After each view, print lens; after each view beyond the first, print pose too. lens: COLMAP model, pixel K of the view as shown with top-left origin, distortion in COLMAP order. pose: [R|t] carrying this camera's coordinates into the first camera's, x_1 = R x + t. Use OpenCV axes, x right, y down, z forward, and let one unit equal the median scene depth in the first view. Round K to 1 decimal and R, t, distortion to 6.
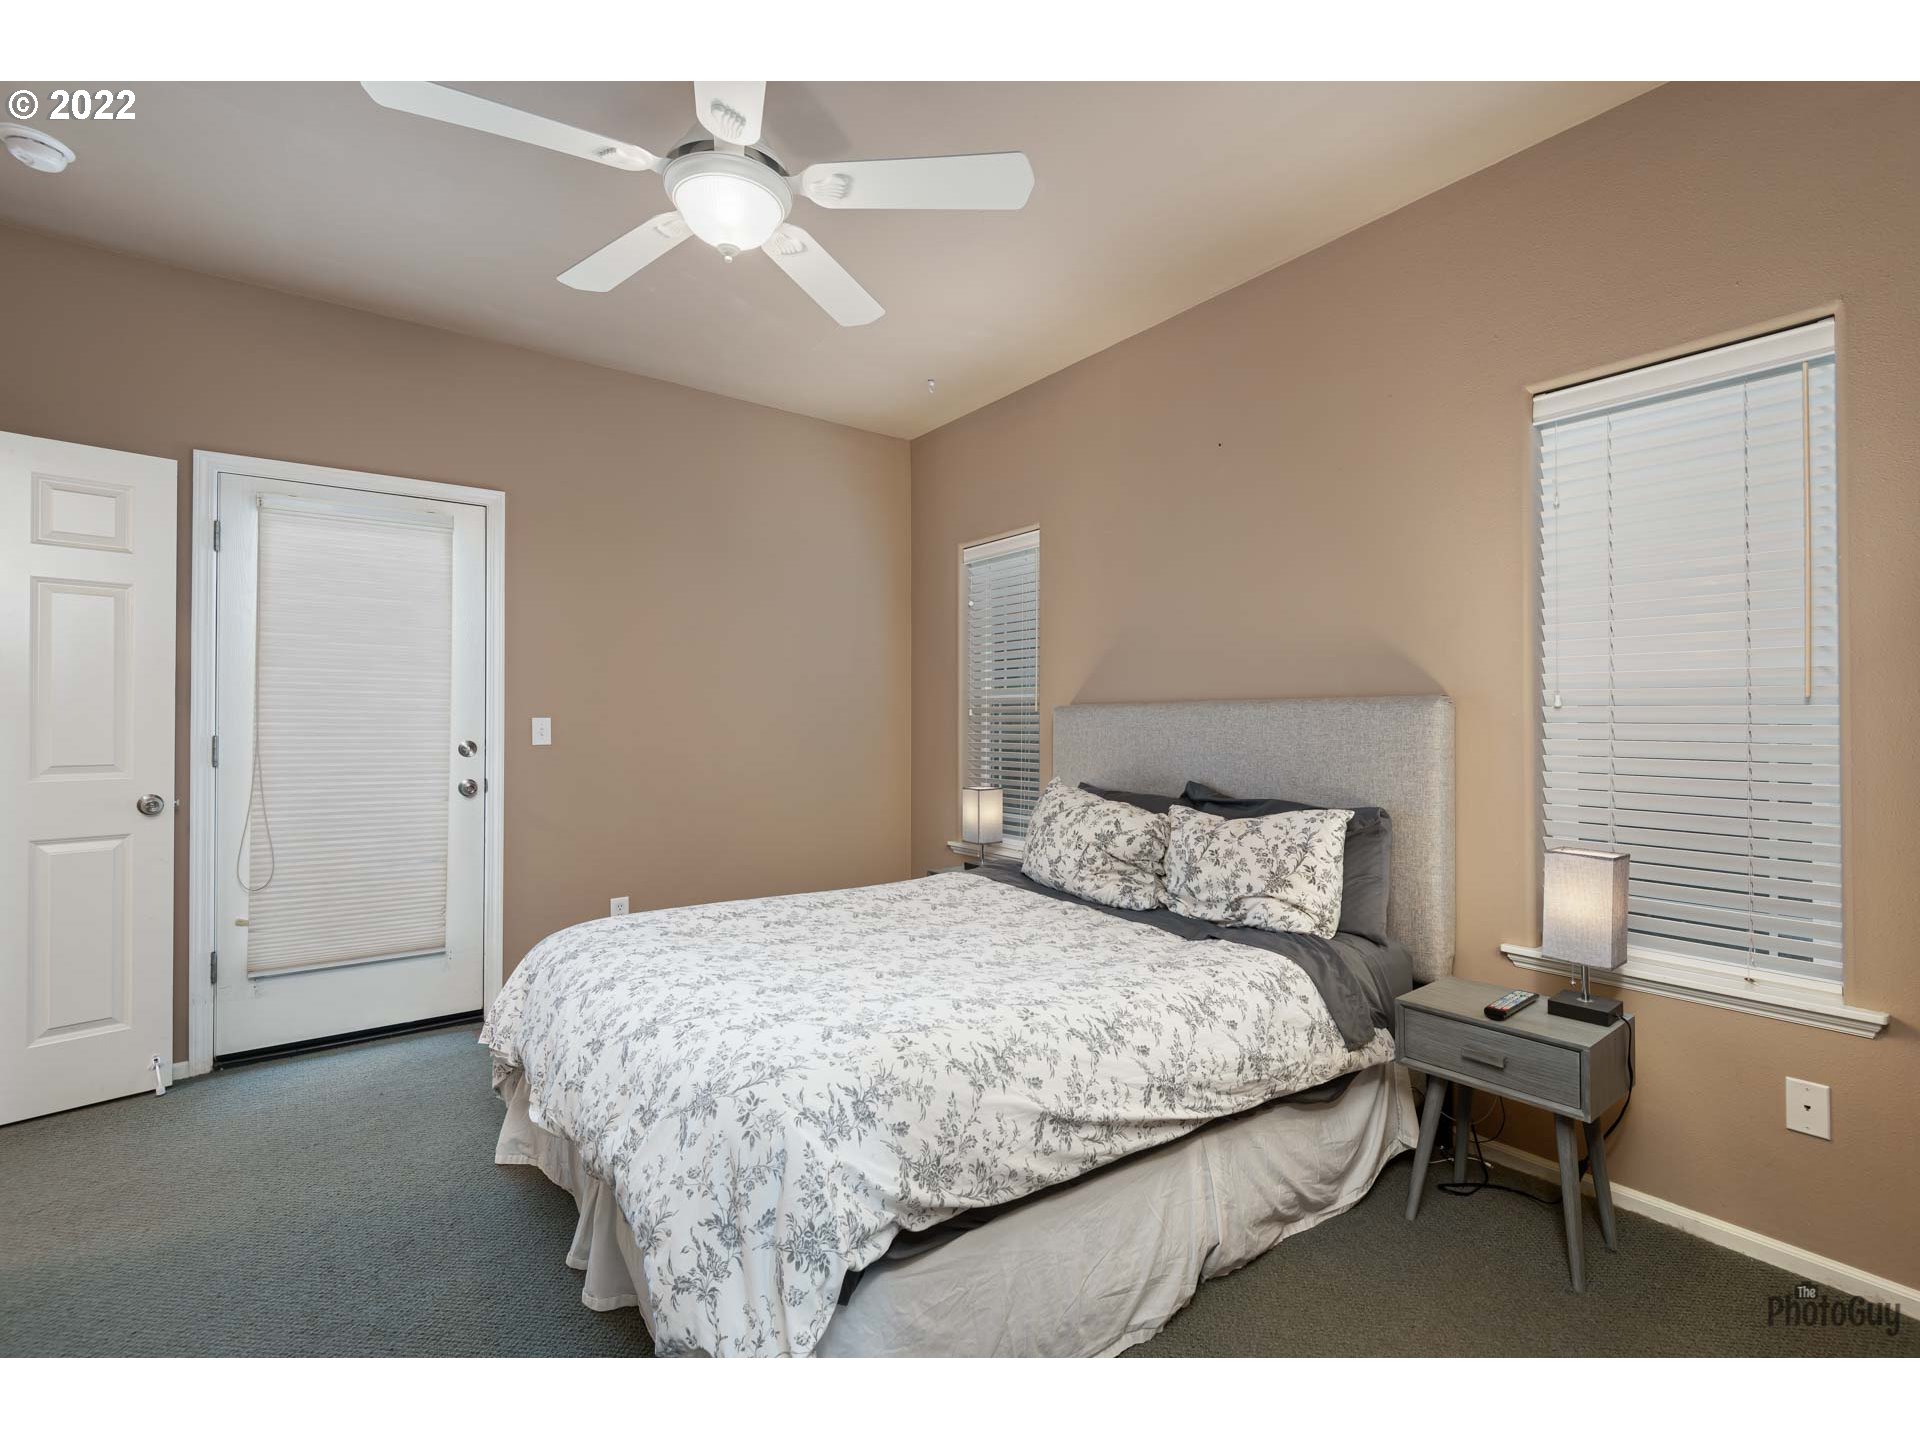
lens RADIAL K [[873.0, 0, 966.6], [0, 873.0, 723.0], [0, 0, 1]] dist [0.016702, -0.003184]
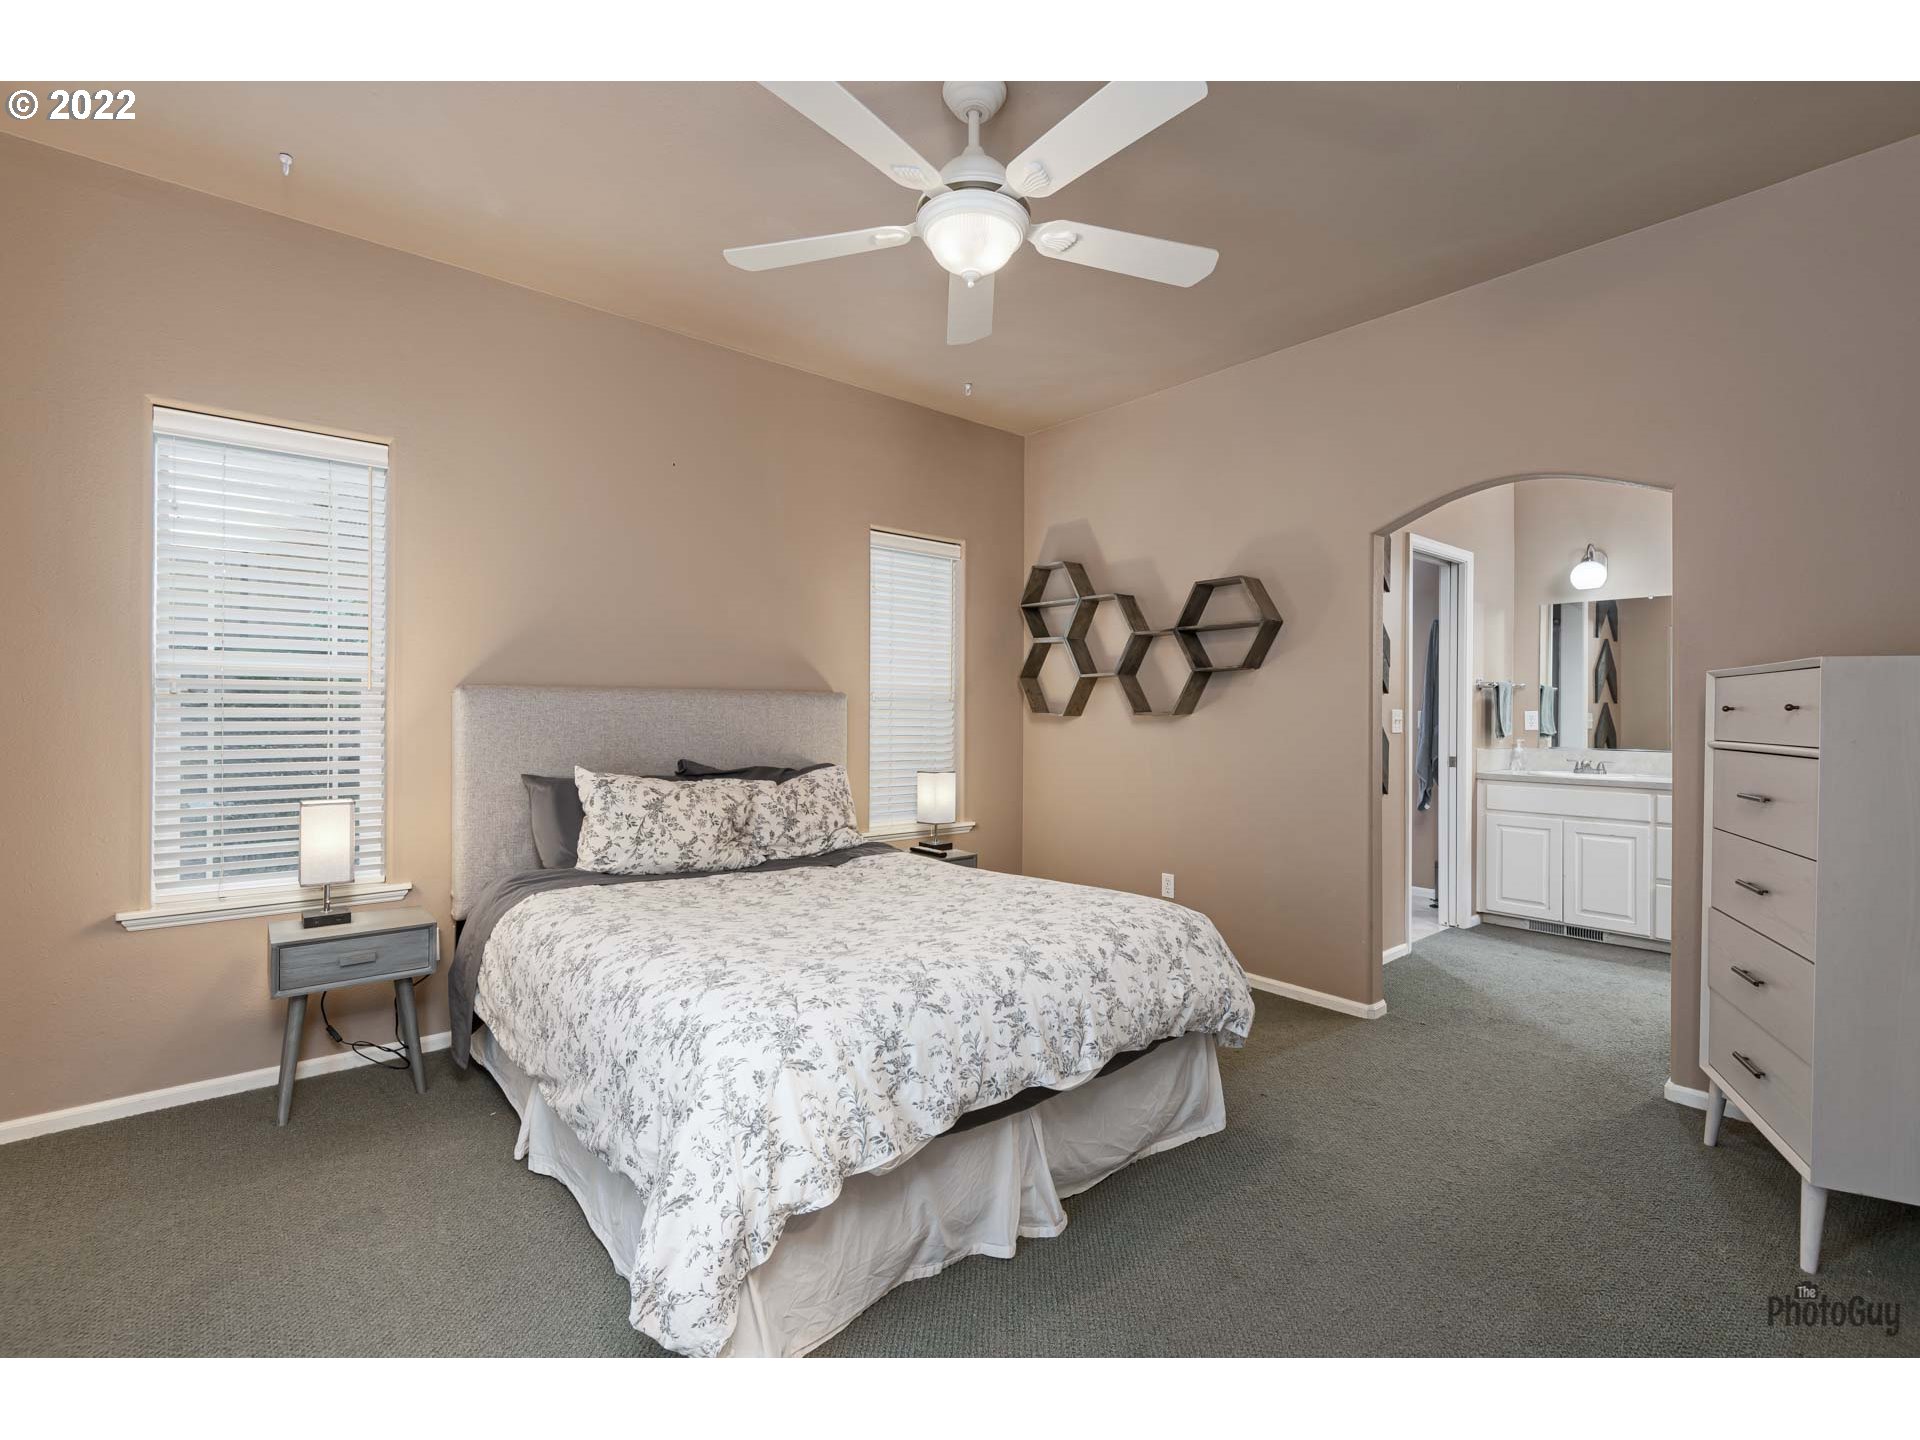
lens RADIAL K [[873.0, 0, 969.9], [0, 873.0, 716.7], [0, 0, 1]] dist [0.016702, -0.003184]
pose [[-0.062578, -0.014674, 0.997932, -1.085124], [-0.012178, 0.999829, 0.013938, -0.011462], [-0.997966, -0.011280, -0.062746, 0.834330]]
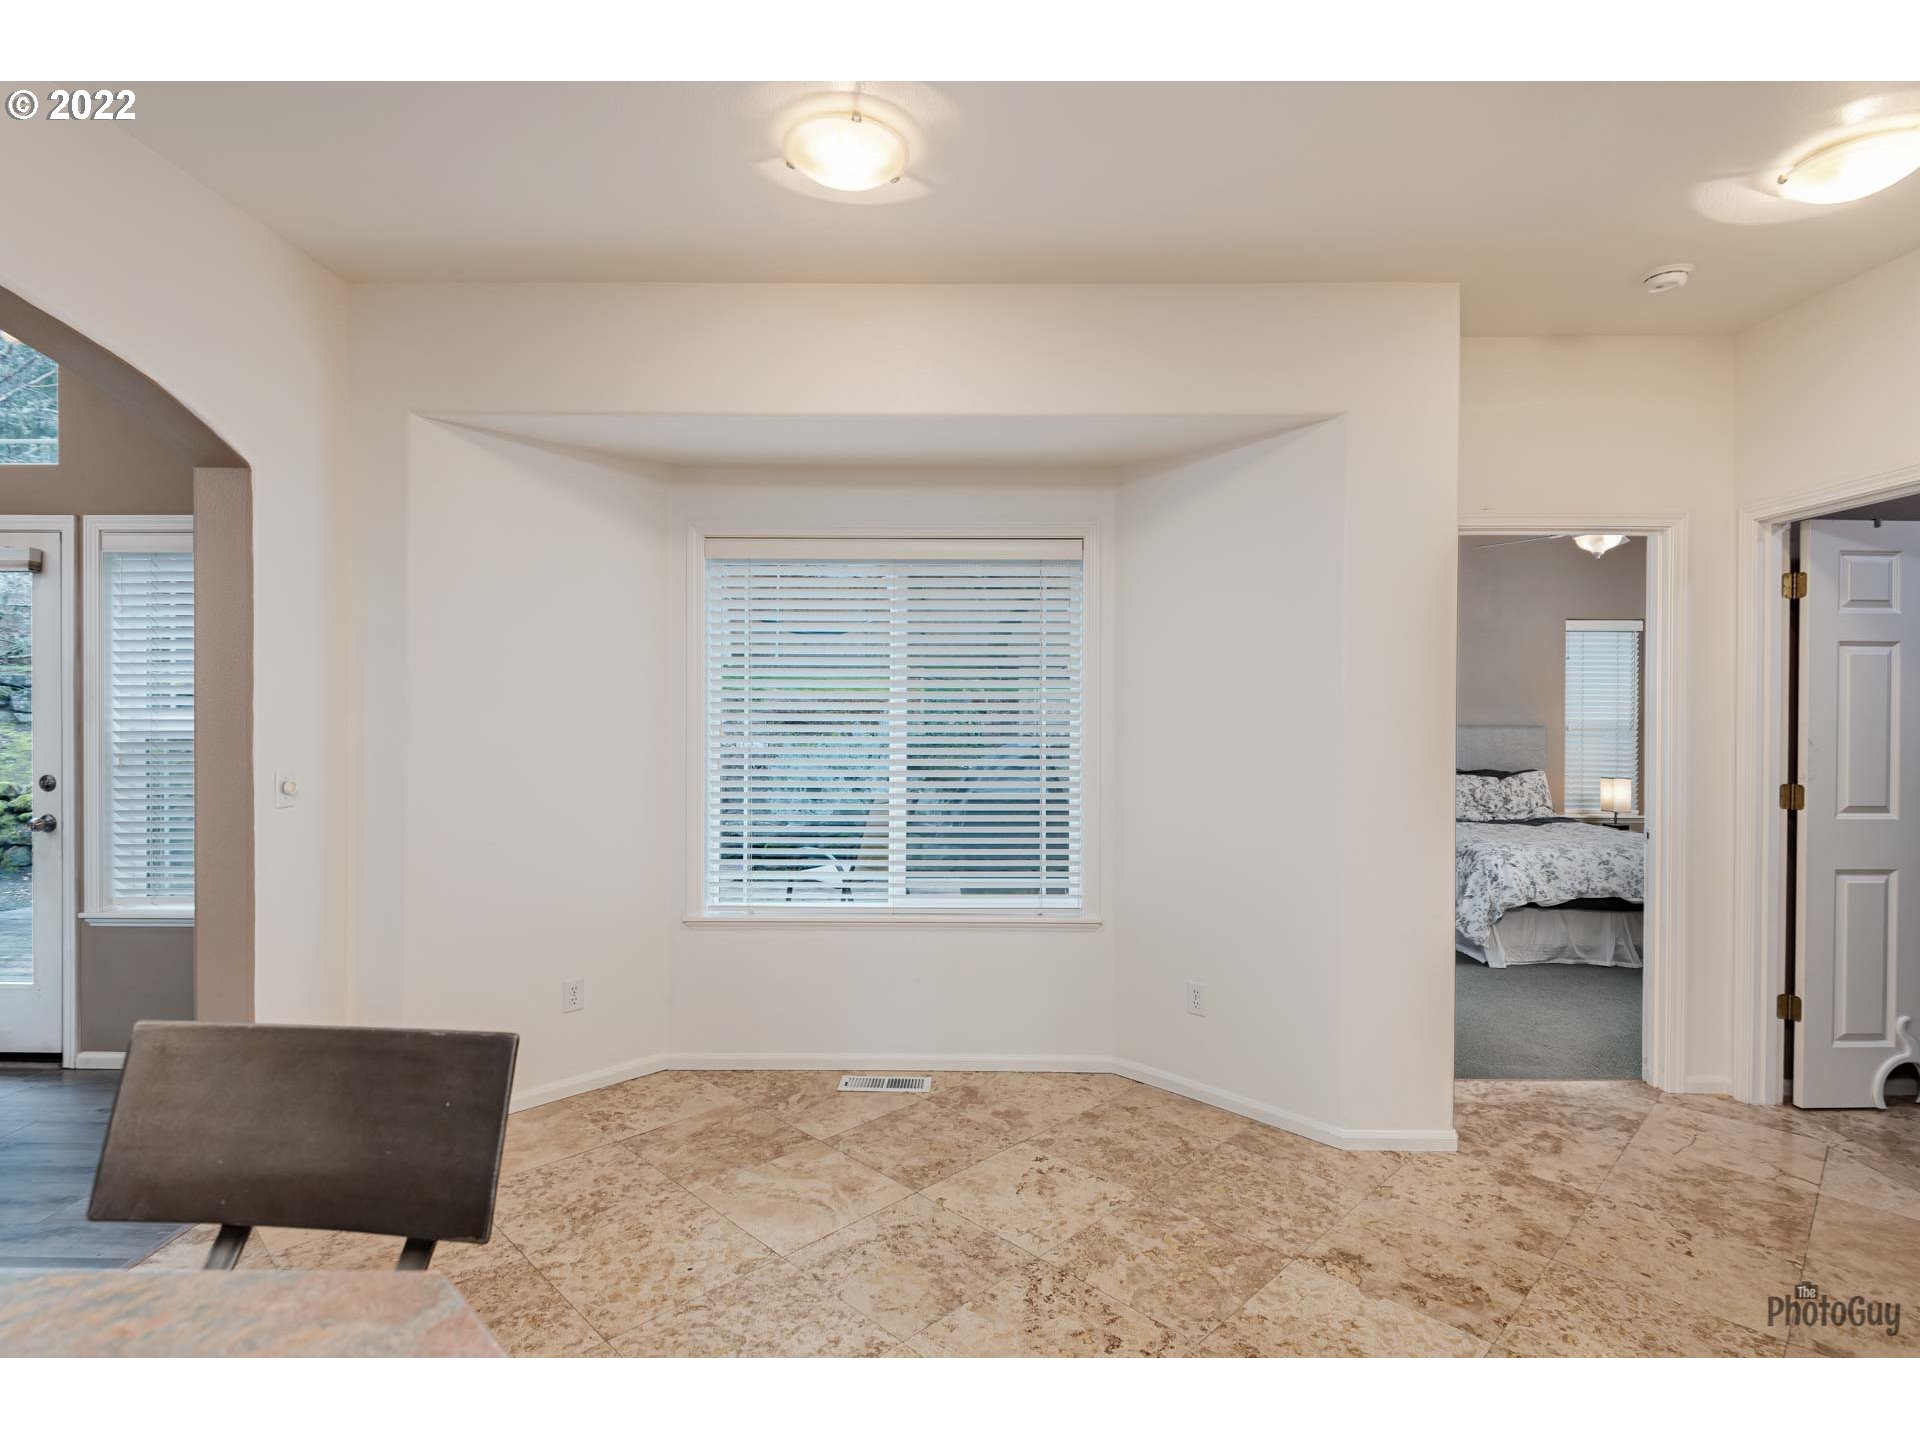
lens RADIAL K [[977.1, 0, 951.6], [0, 977.1, 714.9], [0, 0, 1]] dist [0.001001, 0.000317]
pose [[0.609600, -0.010721, 0.792637, -2.804321], [-0.004375, 0.999848, 0.016887, -0.102670], [-0.792697, -0.013762, 0.609460, 0.598035]]
